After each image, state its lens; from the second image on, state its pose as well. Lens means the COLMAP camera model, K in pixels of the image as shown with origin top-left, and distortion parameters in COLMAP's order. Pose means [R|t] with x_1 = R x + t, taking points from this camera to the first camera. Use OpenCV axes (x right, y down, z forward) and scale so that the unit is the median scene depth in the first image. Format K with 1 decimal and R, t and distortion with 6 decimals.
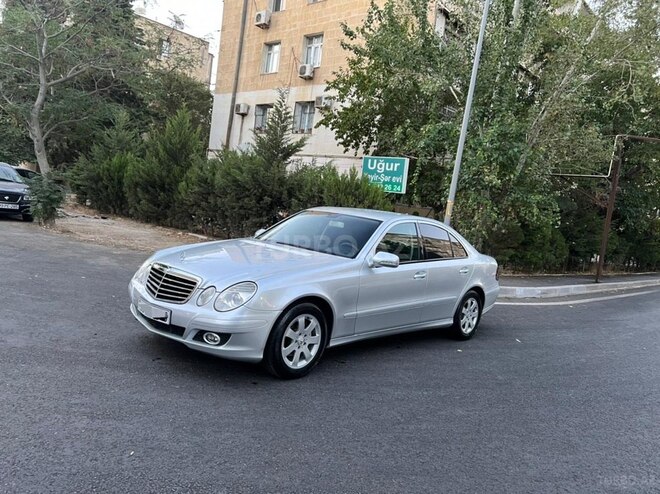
lens RADIAL K [[494.8, 0, 330.0], [0, 494.8, 247.0], [0, 0, 1]] dist [0.061070, -0.068581]
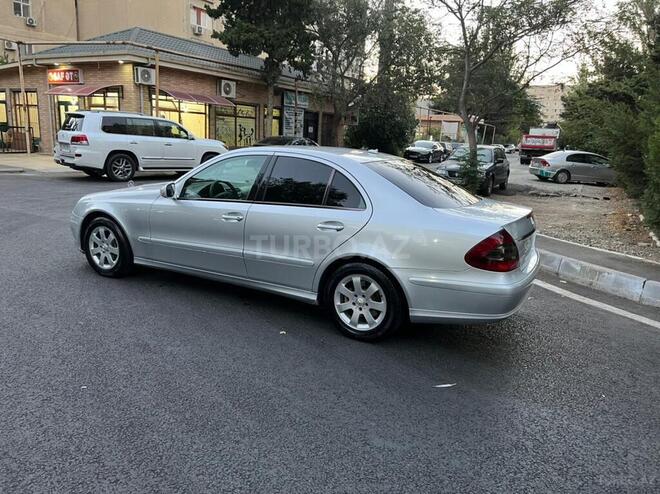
lens RADIAL K [[499.9, 0, 330.0], [0, 499.9, 247.0], [0, 0, 1]] dist [0.049212, -0.058632]
pose [[0.264055, 0.096884, -0.959629, 0.462394], [-0.094663, 0.992742, 0.074179, 0.013674], [0.959851, 0.071254, 0.271309, 0.422005]]
